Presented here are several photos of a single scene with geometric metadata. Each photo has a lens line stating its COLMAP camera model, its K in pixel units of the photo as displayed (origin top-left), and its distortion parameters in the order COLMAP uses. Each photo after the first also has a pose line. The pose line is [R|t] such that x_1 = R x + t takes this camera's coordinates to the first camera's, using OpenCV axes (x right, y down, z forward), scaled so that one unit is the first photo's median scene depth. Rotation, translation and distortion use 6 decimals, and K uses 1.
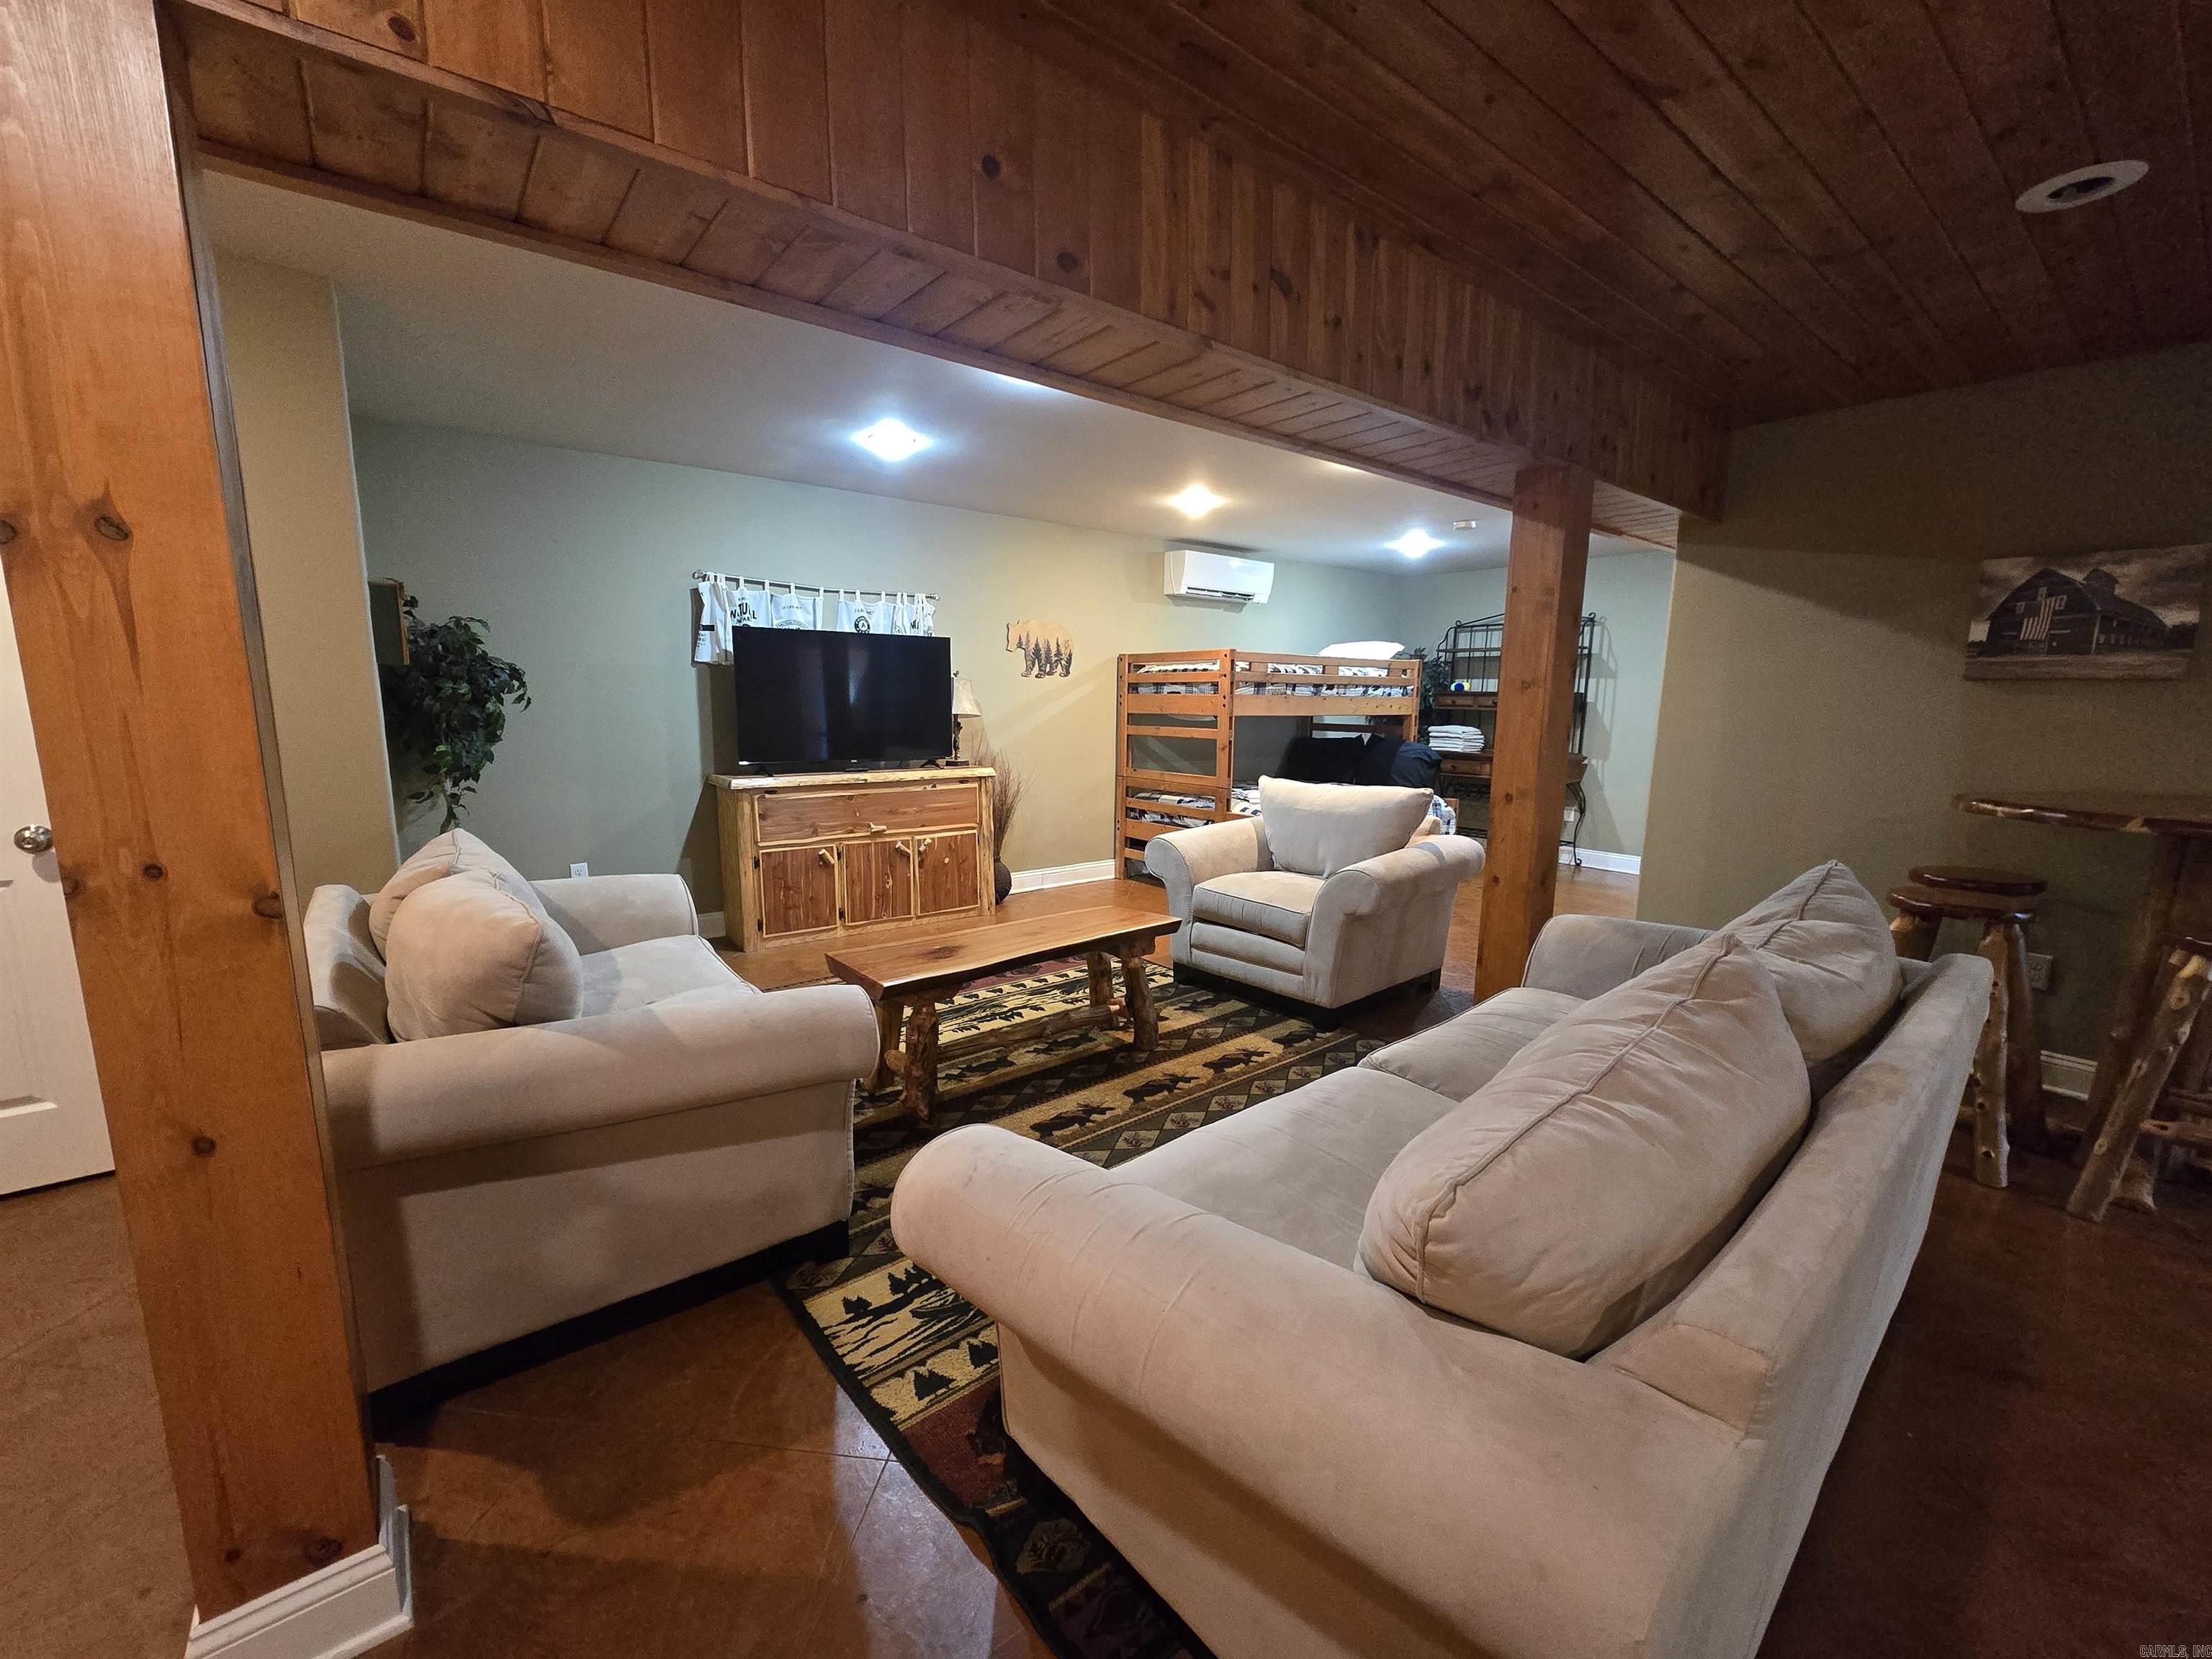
lens RADIAL K [[903.1, 0, 1087.9], [0, 903.1, 847.1], [0, 0, 1]] dist [-0.002328, -0.000123]
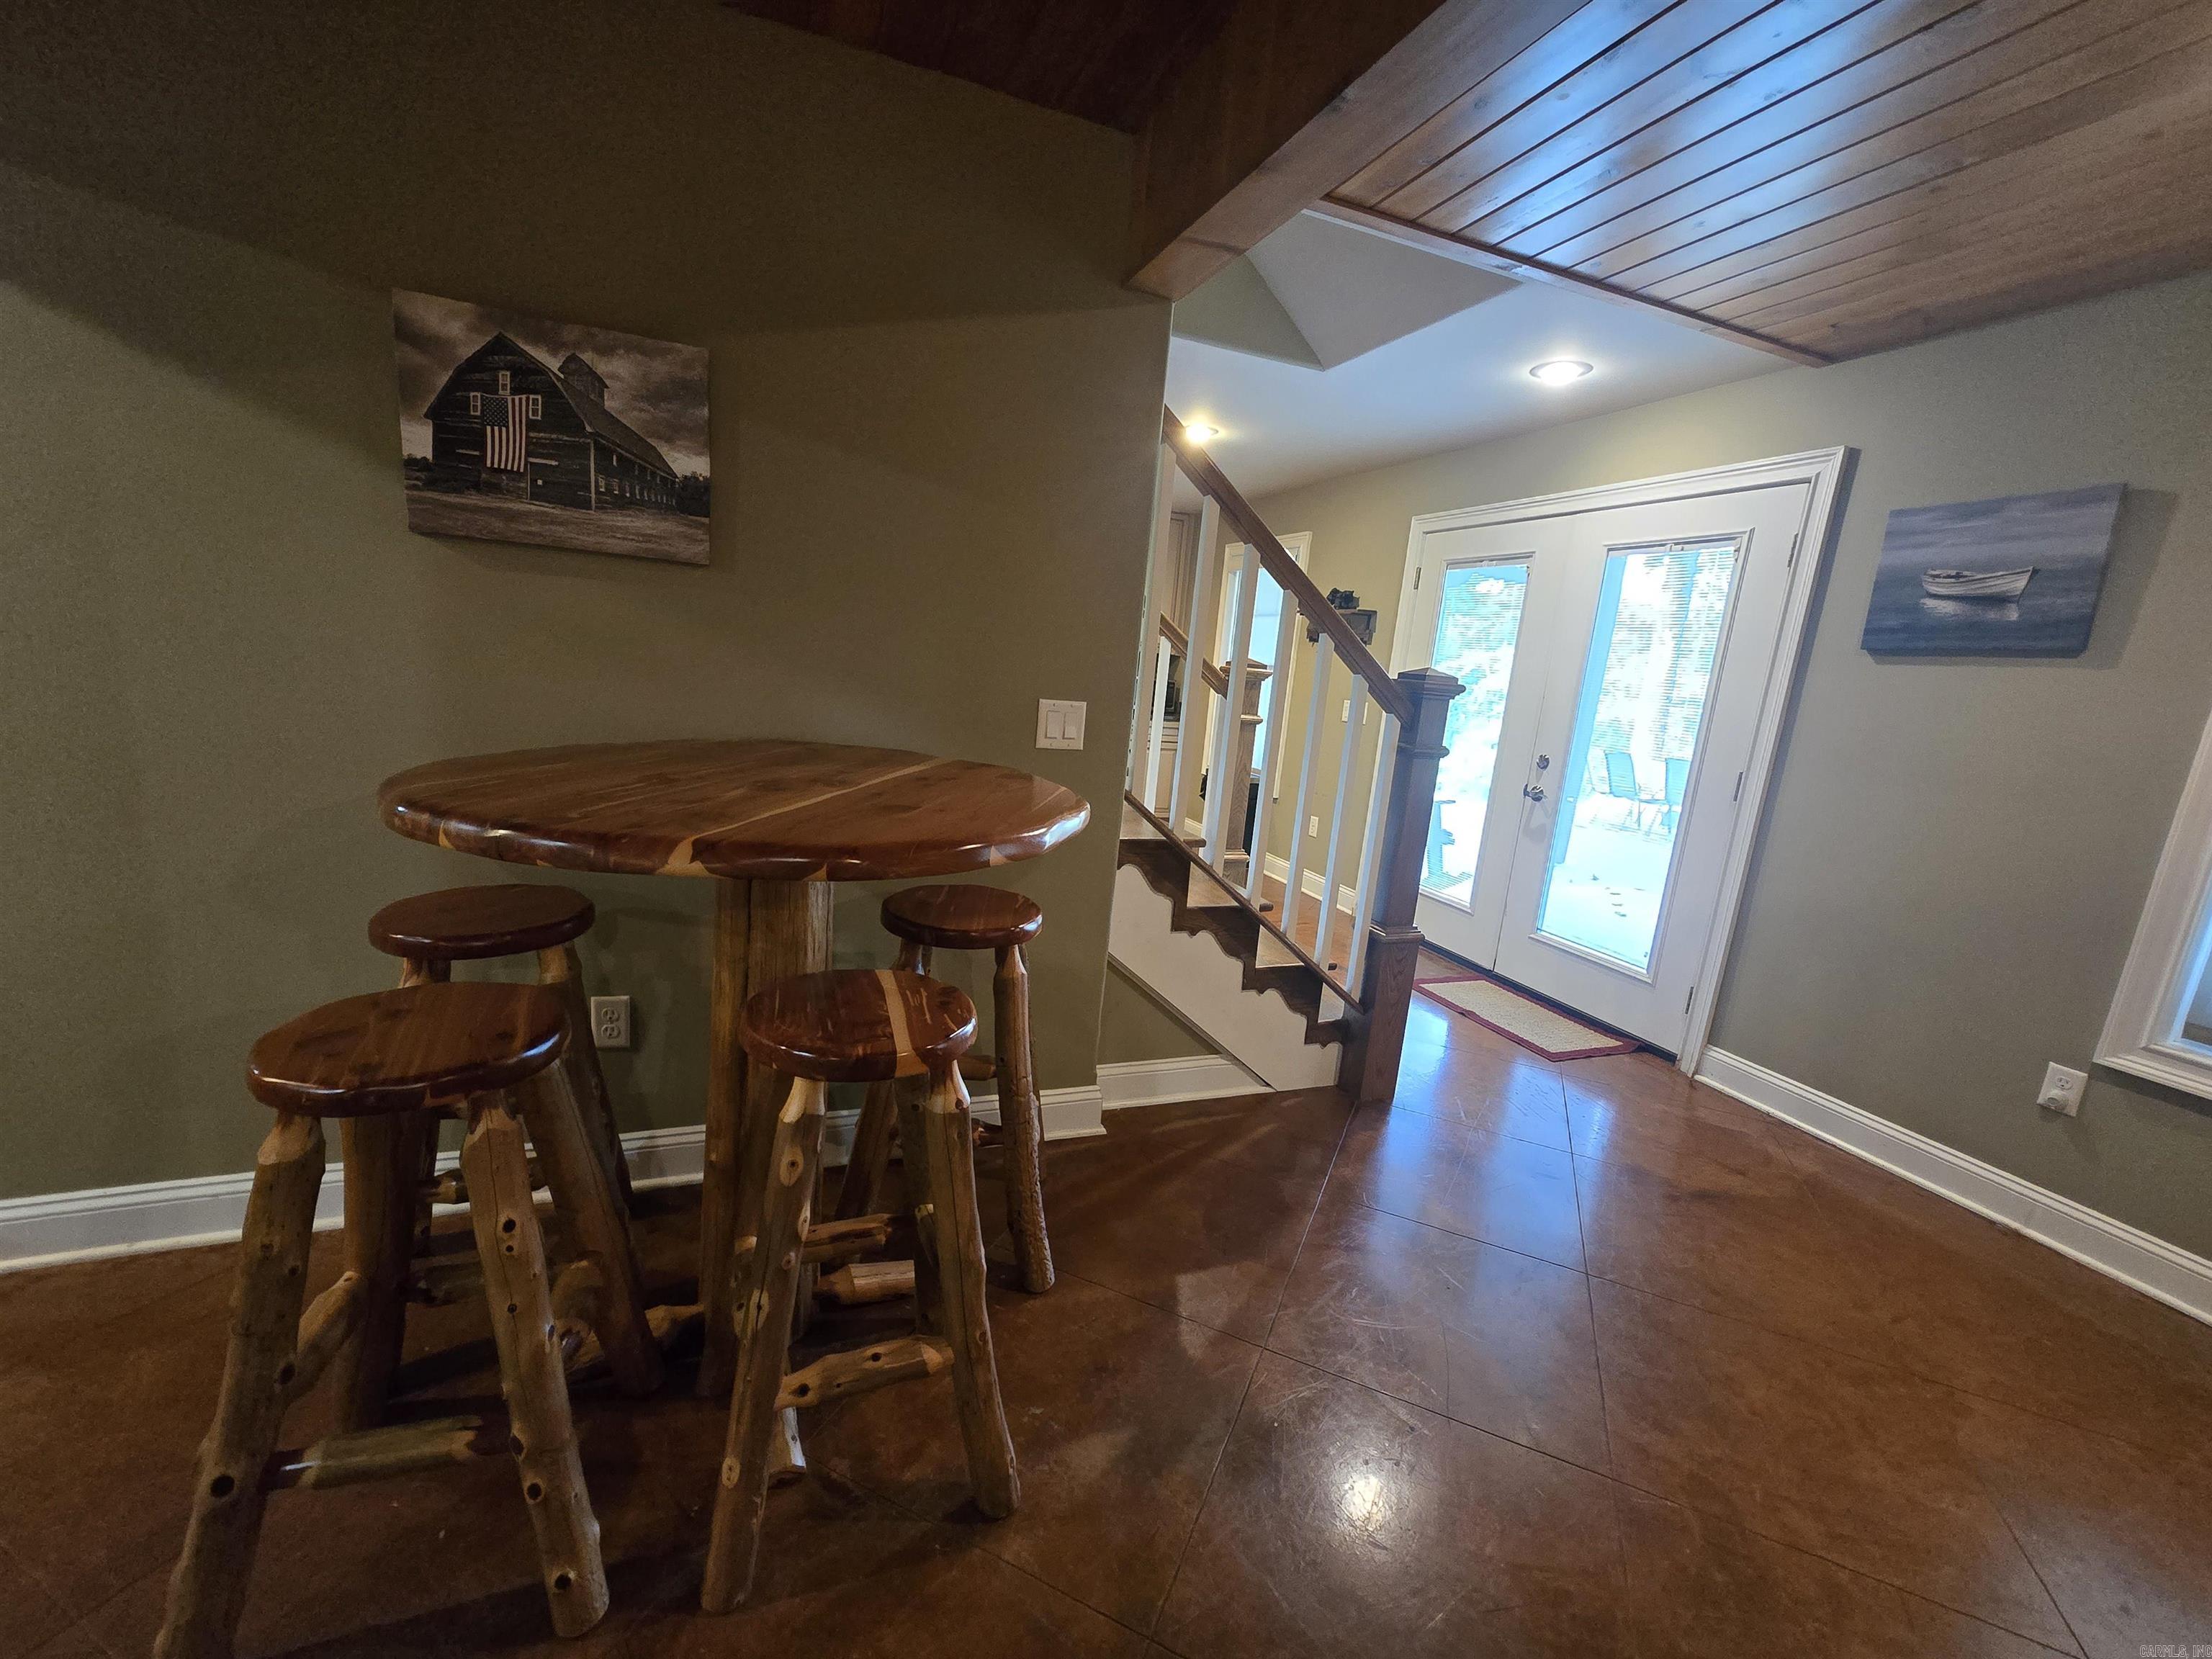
lens RADIAL K [[903.1, 0, 1100.3], [0, 903.1, 840.5], [0, 0, 1]] dist [-0.002328, -0.000123]
pose [[0.292908, -0.186739, 0.937728, 0.610379], [0.075649, 0.982194, 0.171965, -0.075936], [-0.953143, 0.020569, 0.301820, 0.502794]]
